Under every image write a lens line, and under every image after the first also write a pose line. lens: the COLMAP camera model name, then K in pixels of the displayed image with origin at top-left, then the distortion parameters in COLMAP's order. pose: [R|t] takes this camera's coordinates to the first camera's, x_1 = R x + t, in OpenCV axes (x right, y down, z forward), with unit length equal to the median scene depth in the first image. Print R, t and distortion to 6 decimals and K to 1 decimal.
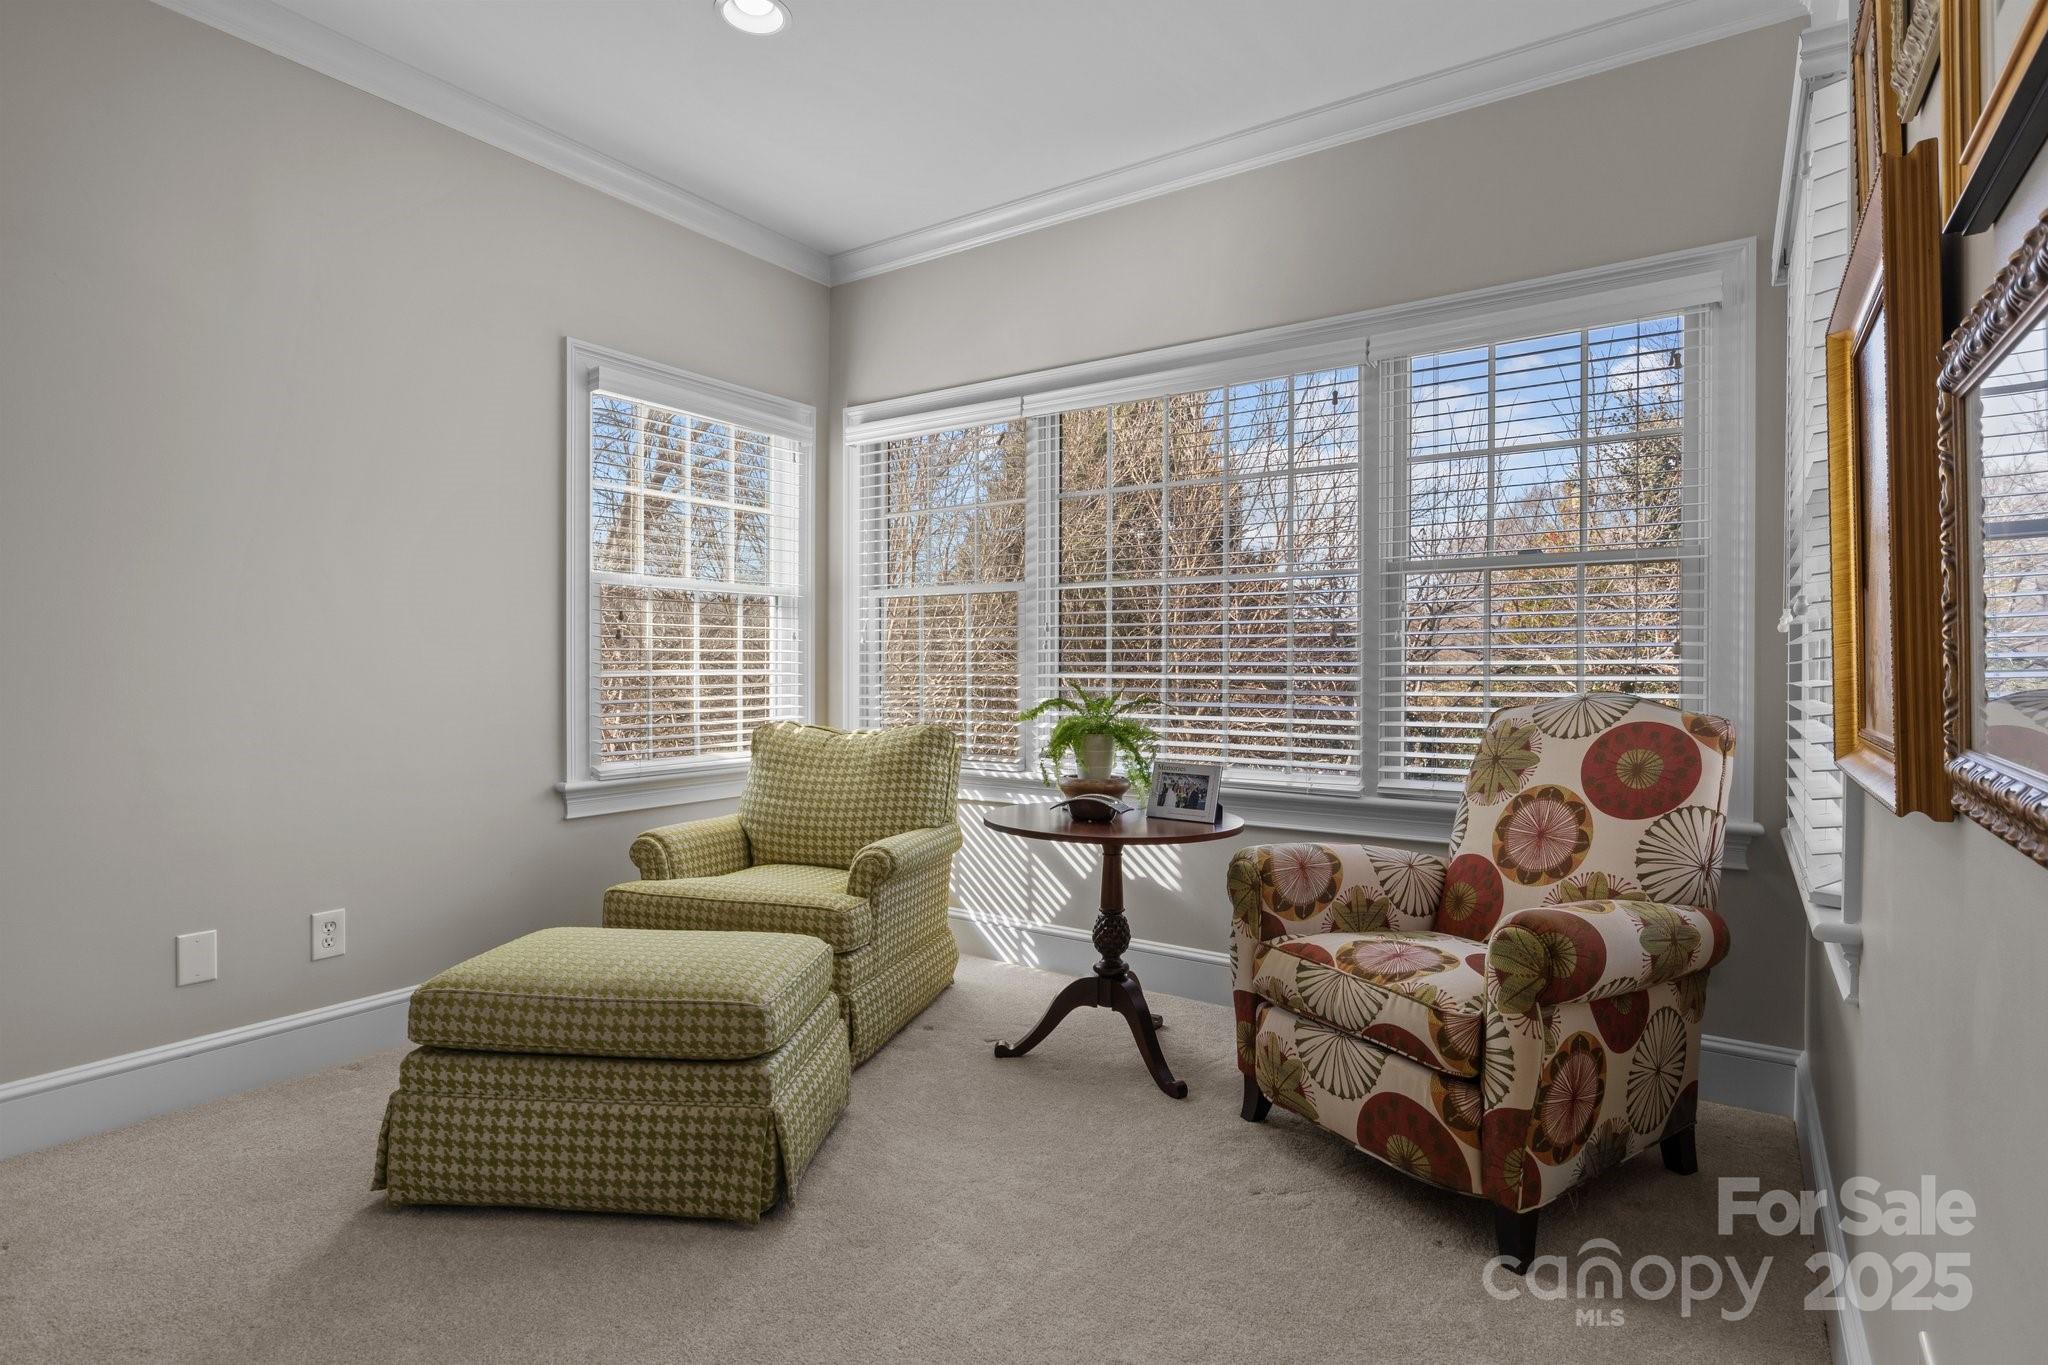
lens RADIAL K [[1038.8, 0, 1017.6], [0, 1038.8, 668.5], [0, 0, 1]] dist [-0.000036, -0.001640]
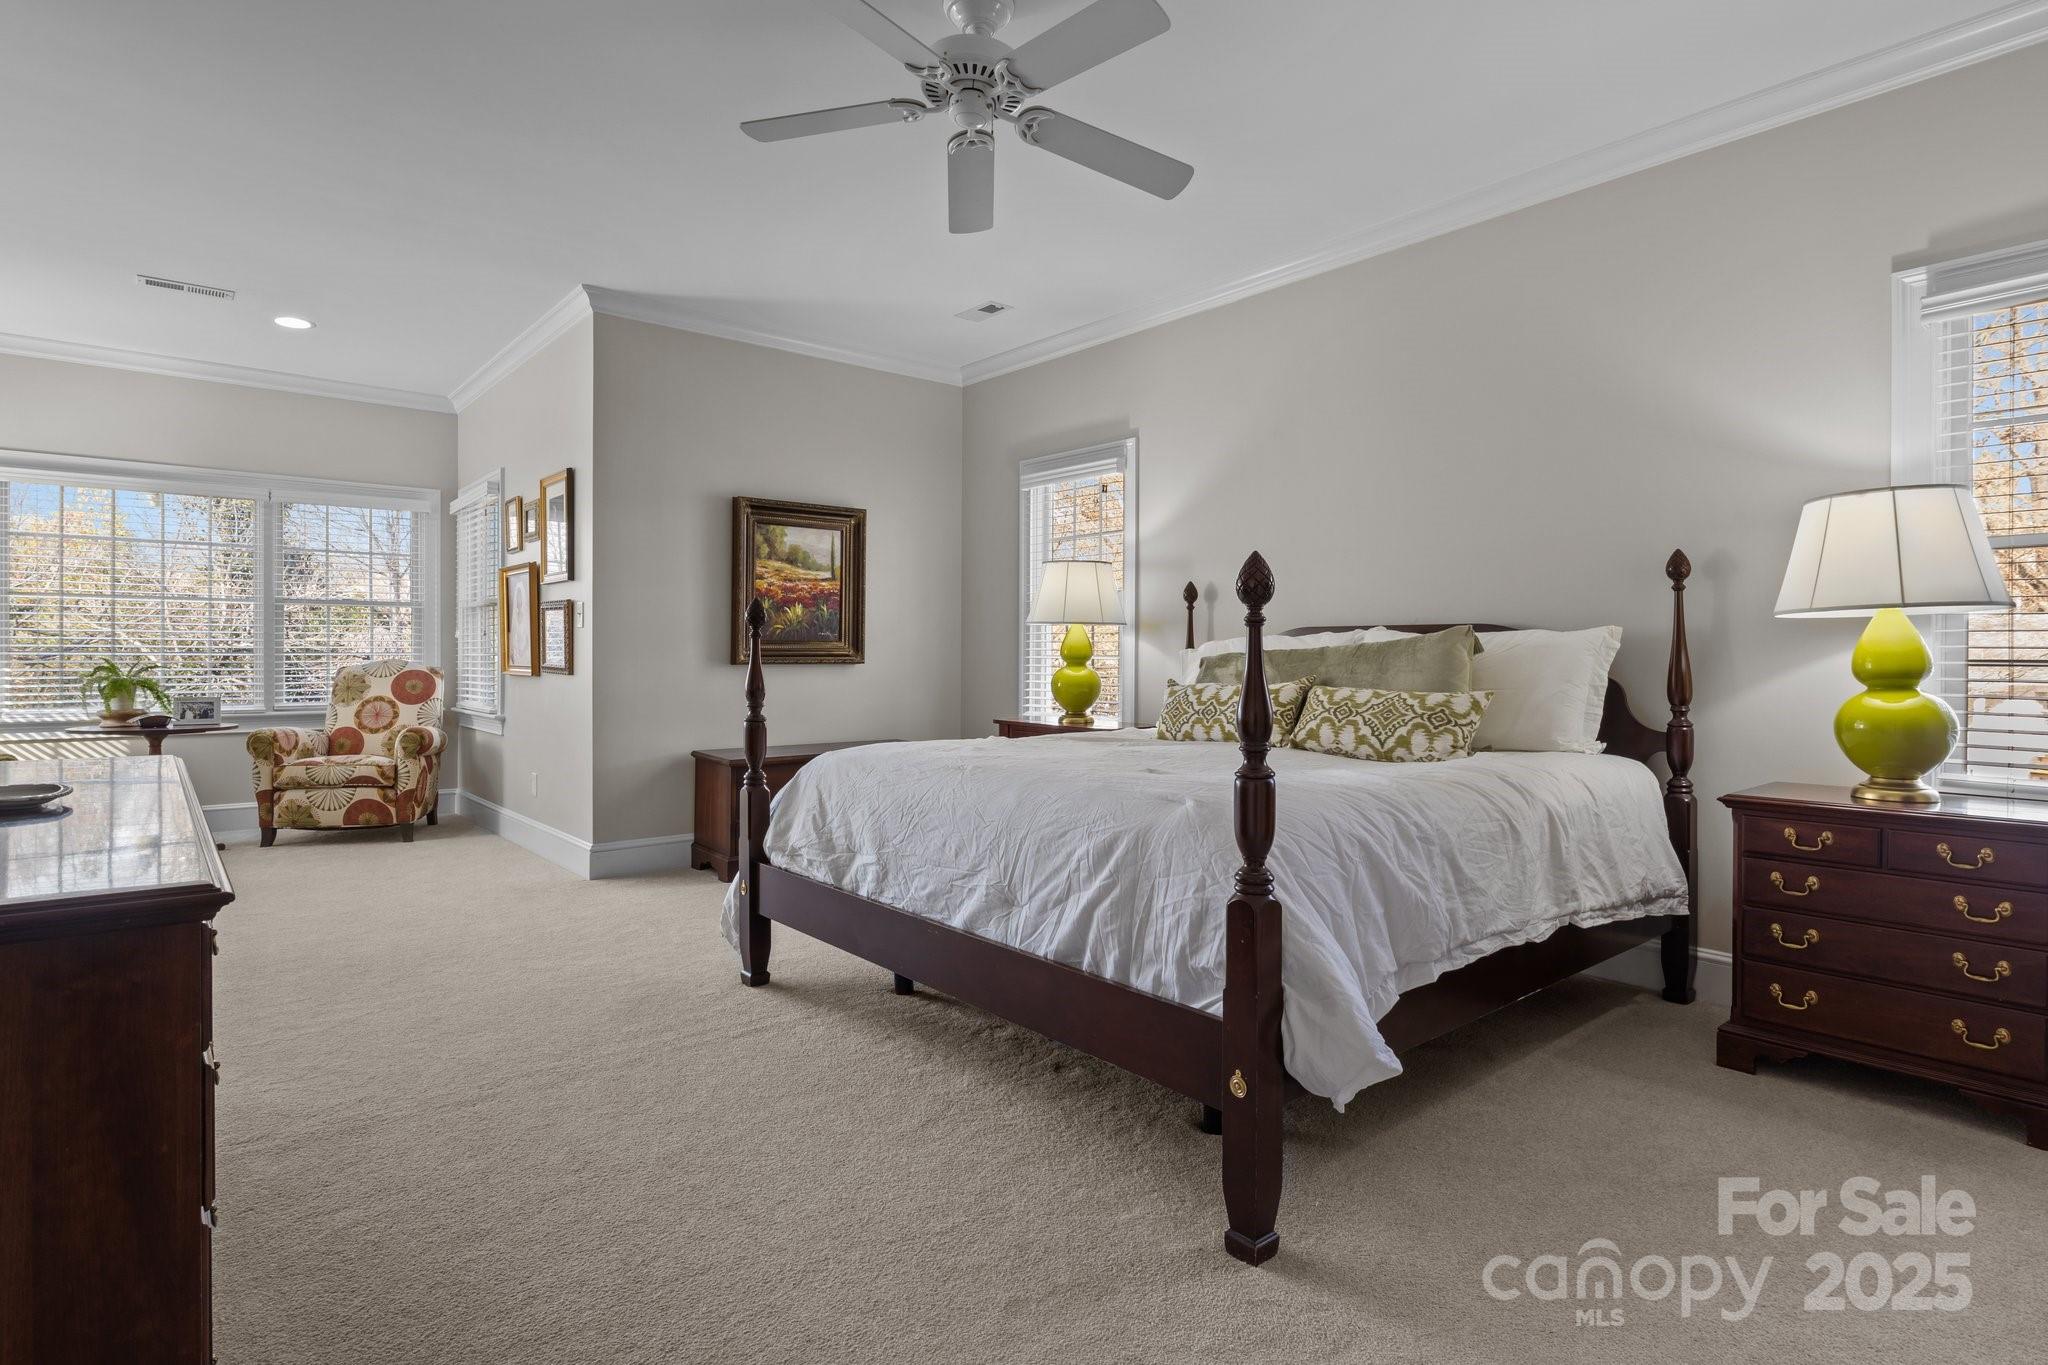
lens RADIAL K [[1038.8, 0, 1018.8], [0, 1038.8, 668.5], [0, 0, 1]] dist [-0.000036, -0.001640]
pose [[0.274319, -0.013013, 0.961551, -1.588546], [-0.003620, 0.999887, 0.014565, 0.003207], [-0.961632, -0.007476, 0.274241, -1.276588]]
